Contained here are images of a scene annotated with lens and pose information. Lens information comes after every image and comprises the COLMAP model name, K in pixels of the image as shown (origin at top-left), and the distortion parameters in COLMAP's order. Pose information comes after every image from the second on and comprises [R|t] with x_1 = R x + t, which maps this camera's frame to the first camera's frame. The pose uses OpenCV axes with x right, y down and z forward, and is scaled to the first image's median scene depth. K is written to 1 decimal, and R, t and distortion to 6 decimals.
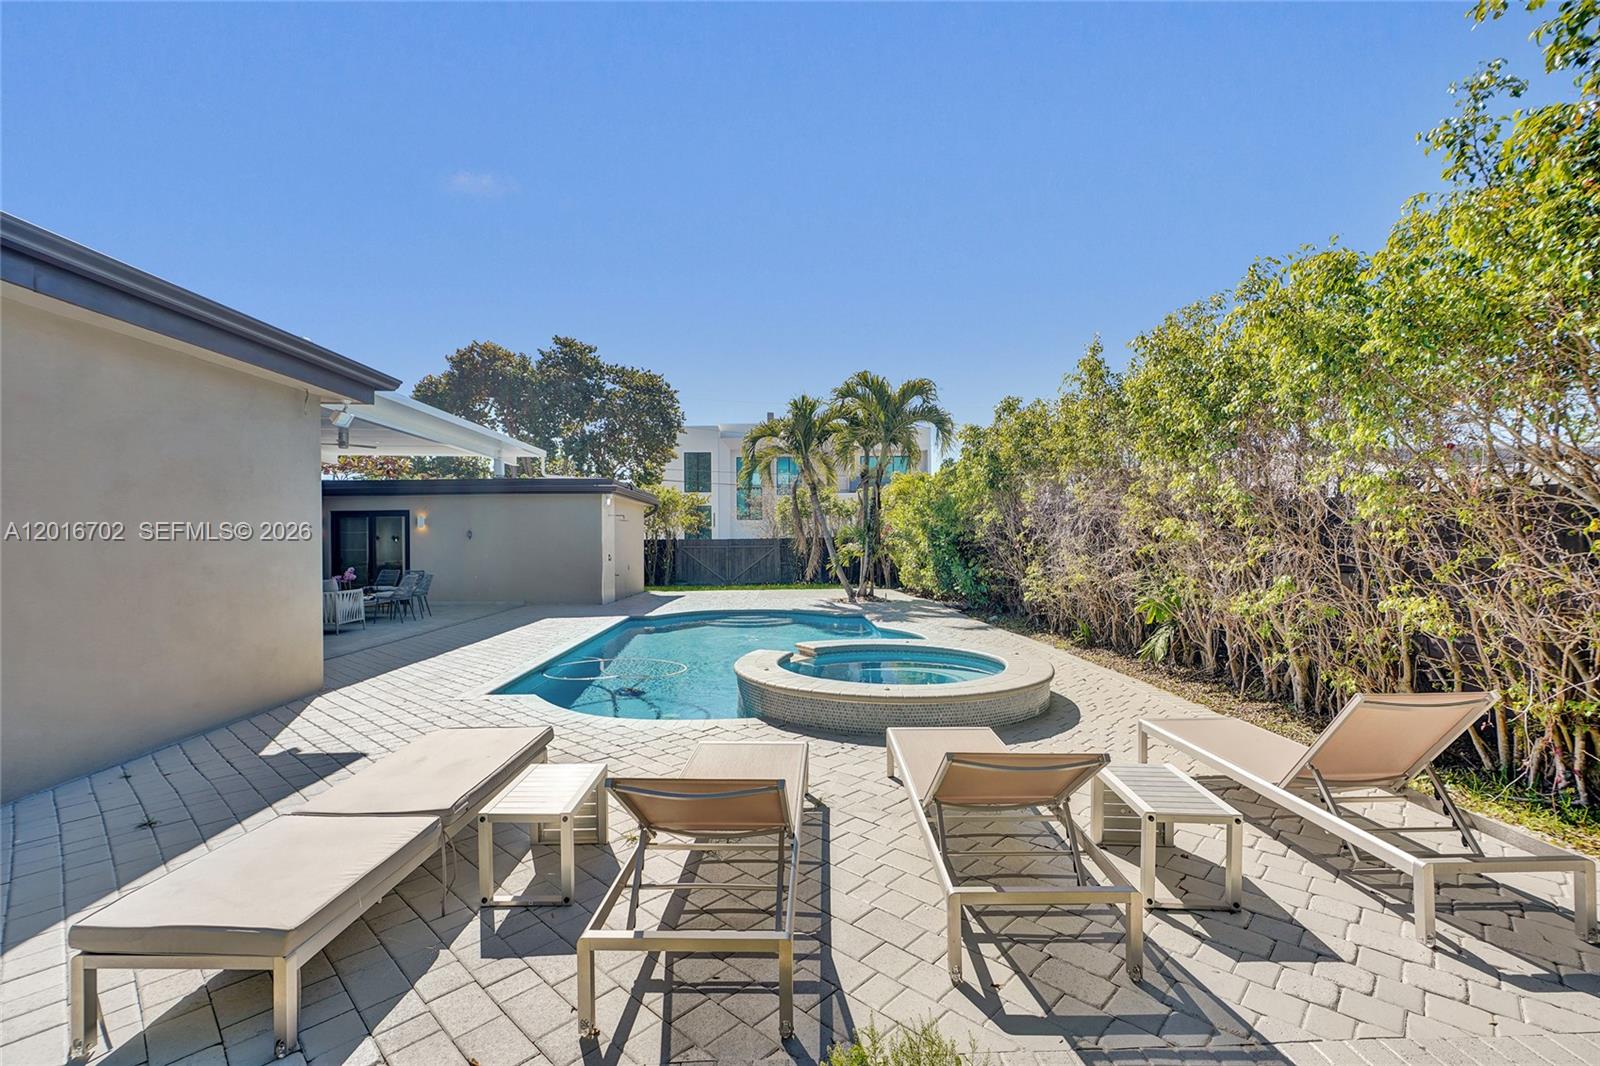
lens RADIAL K [[707.1, 0, 798.7], [0, 707.1, 534.7], [0, 0, 1]] dist [-0.014044, 0.007280]
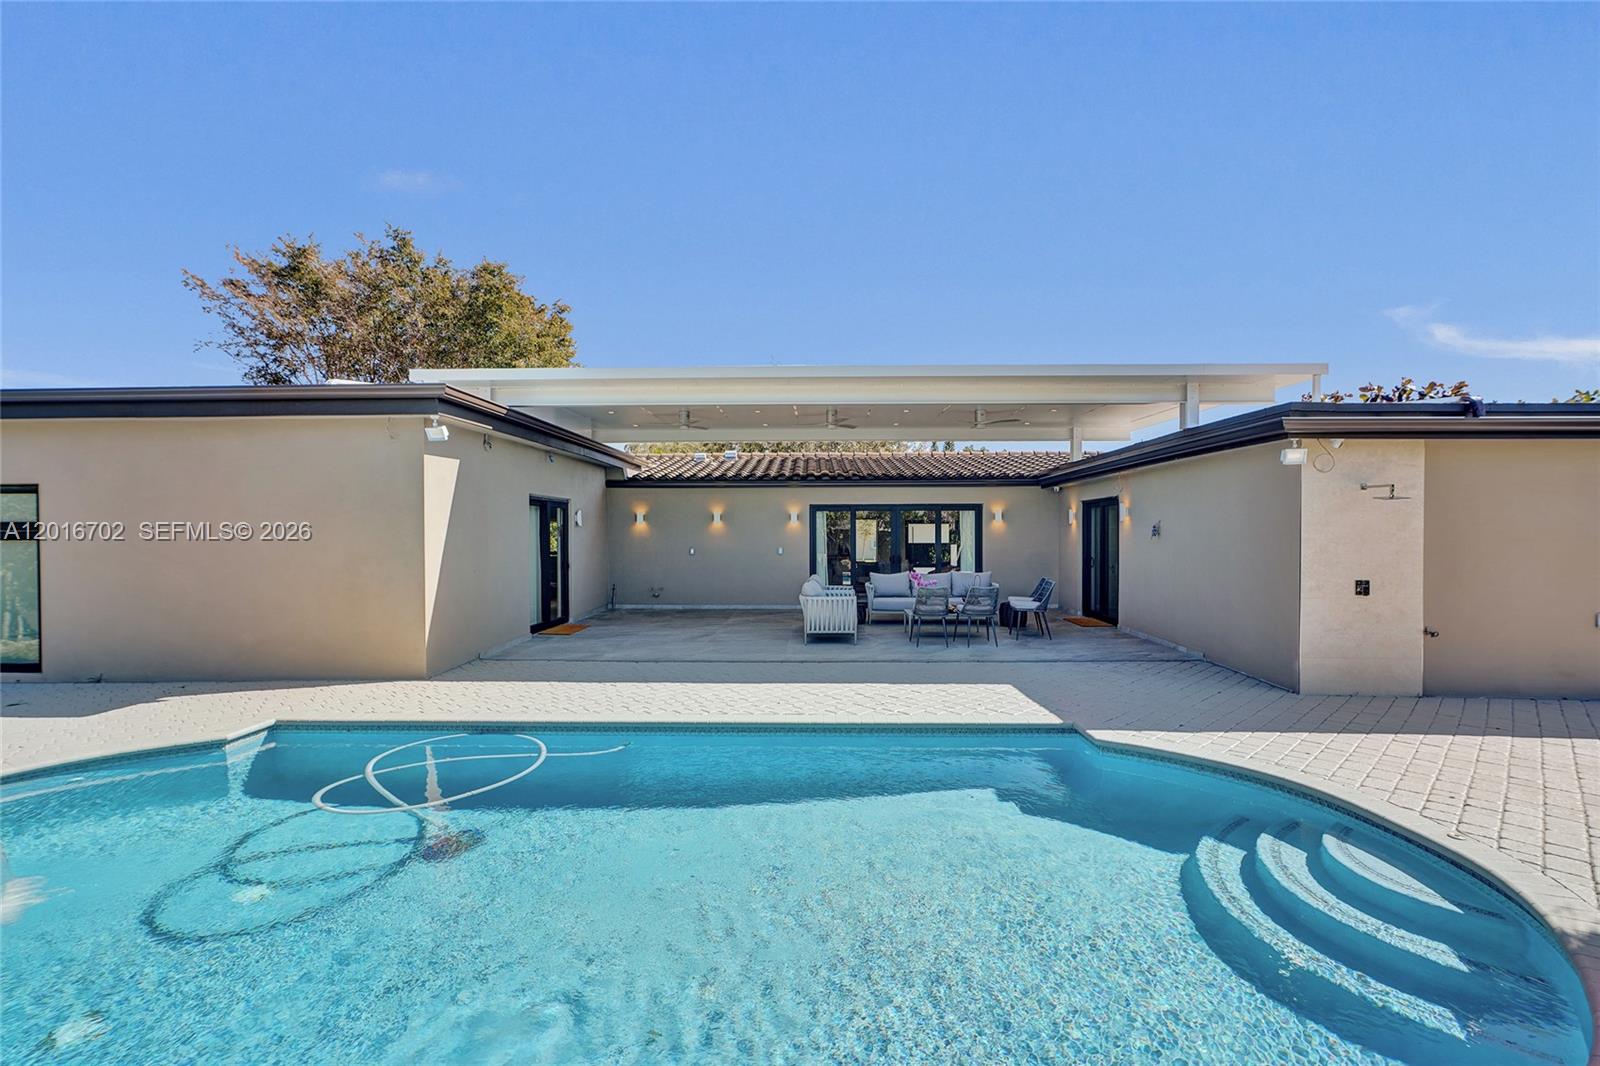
lens RADIAL K [[705.4, 0, 800.0], [0, 705.4, 533.0], [0, 0, 1]] dist [-0.004520, -0.000404]
pose [[-0.068917, 0.011267, -0.997559, 0.170595], [0.008389, 0.999907, 0.010714, -0.007344], [0.997587, -0.007630, -0.069005, 0.698367]]
